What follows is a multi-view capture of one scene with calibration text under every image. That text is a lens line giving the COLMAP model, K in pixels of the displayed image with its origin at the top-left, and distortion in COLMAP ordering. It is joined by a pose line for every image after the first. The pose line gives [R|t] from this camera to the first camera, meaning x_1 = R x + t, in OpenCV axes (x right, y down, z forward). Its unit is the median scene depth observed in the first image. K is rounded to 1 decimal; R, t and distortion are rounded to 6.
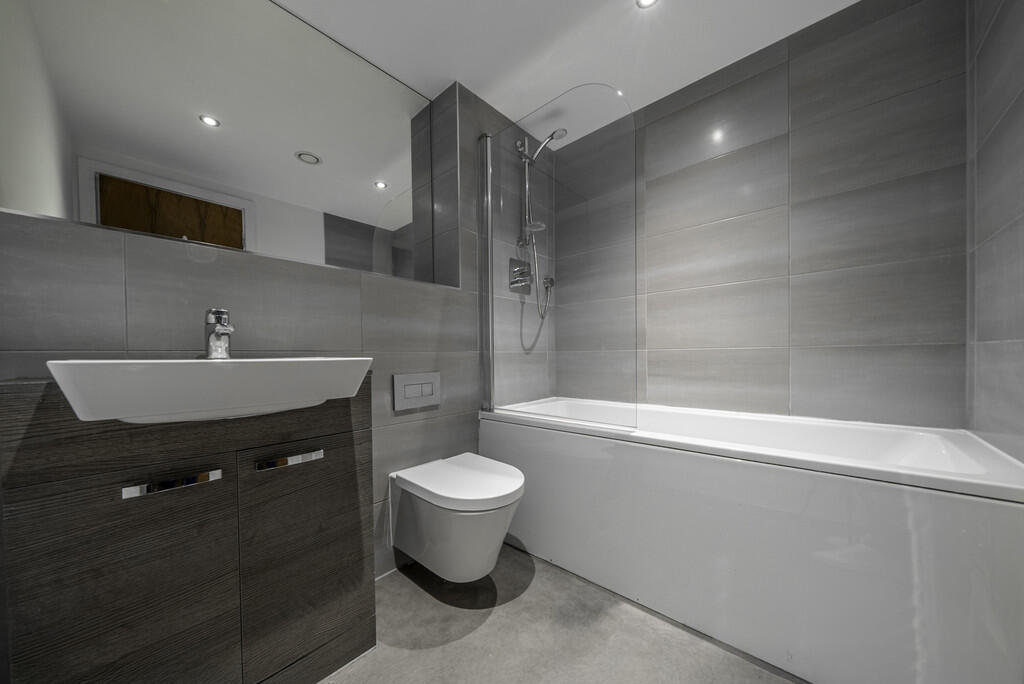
lens RADIAL K [[346.5, 0, 510.2], [0, 346.5, 359.7], [0, 0, 1]] dist [-0.000679, -0.000045]
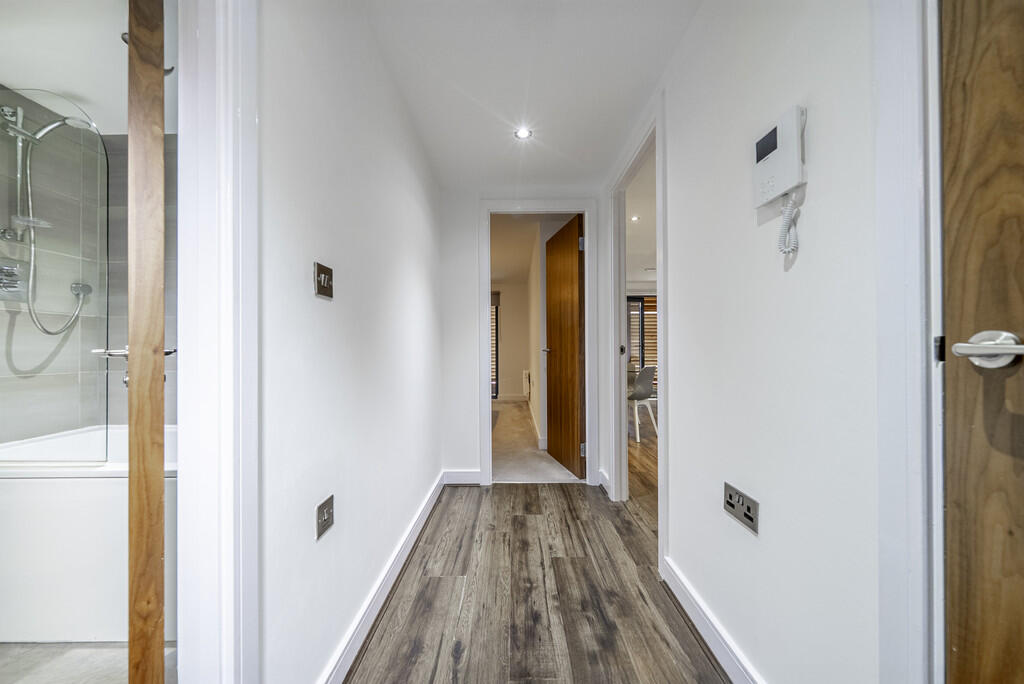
lens RADIAL K [[349.7, 0, 510.8], [0, 349.7, 346.0], [0, 0, 1]] dist [0.000834, 0.000076]
pose [[0.748944, 0.010323, 0.662553, 0.446936], [0.008171, 0.999659, -0.024811, -0.077258], [-0.662583, 0.023996, 0.748604, -0.418869]]
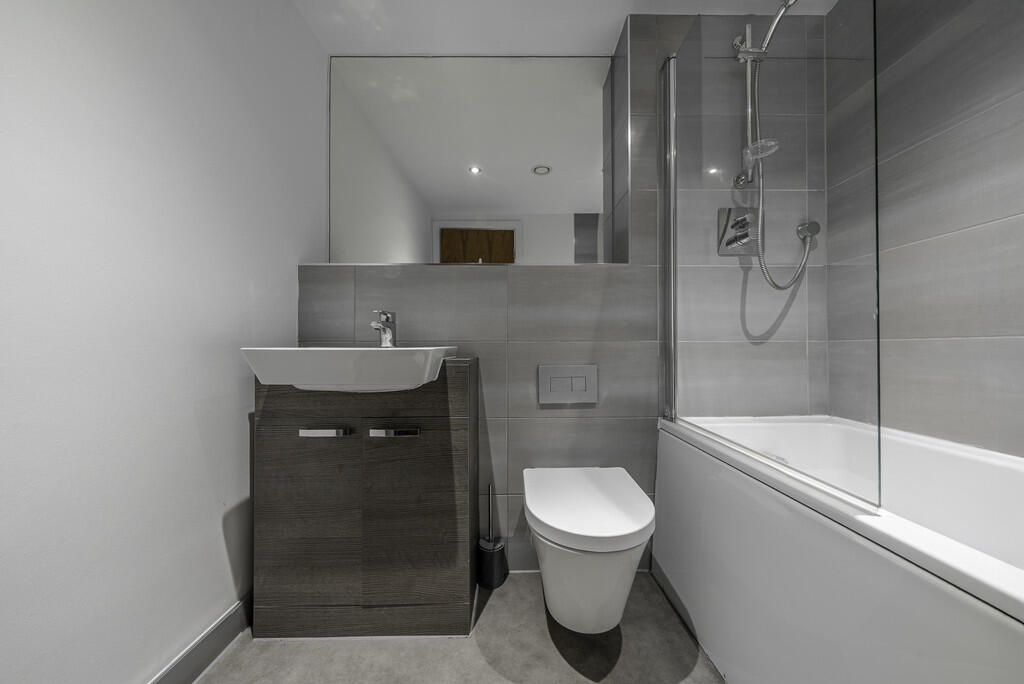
lens RADIAL K [[348.9, 0, 519.2], [0, 348.9, 343.6], [0, 0, 1]] dist [0.001087, 0.000063]
pose [[0.681638, 0.001160, -0.731689, 0.296124], [-0.013487, 0.999849, -0.010980, -0.005444], [0.731565, 0.017353, 0.681551, 0.267169]]
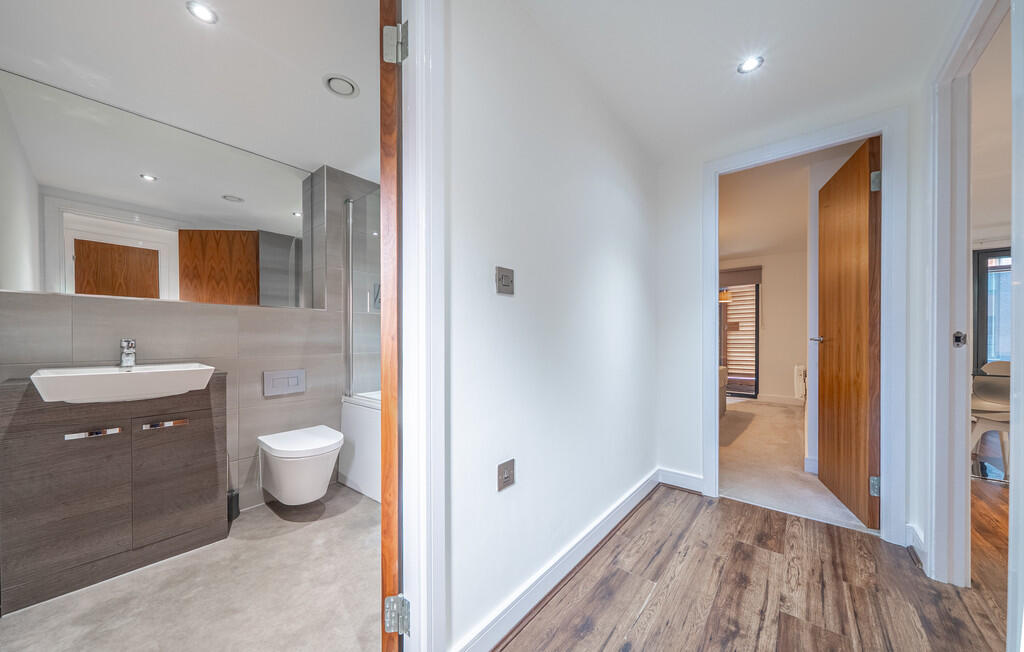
lens RADIAL K [[352.9, 0, 512.1], [0, 352.9, 338.6], [0, 0, 1]] dist [0.001423, -0.000205]
pose [[0.999373, 0.006220, 0.034866, 0.598981], [-0.005791, 0.999907, -0.012388, -0.077603], [-0.034939, 0.012178, 0.999315, -0.492520]]
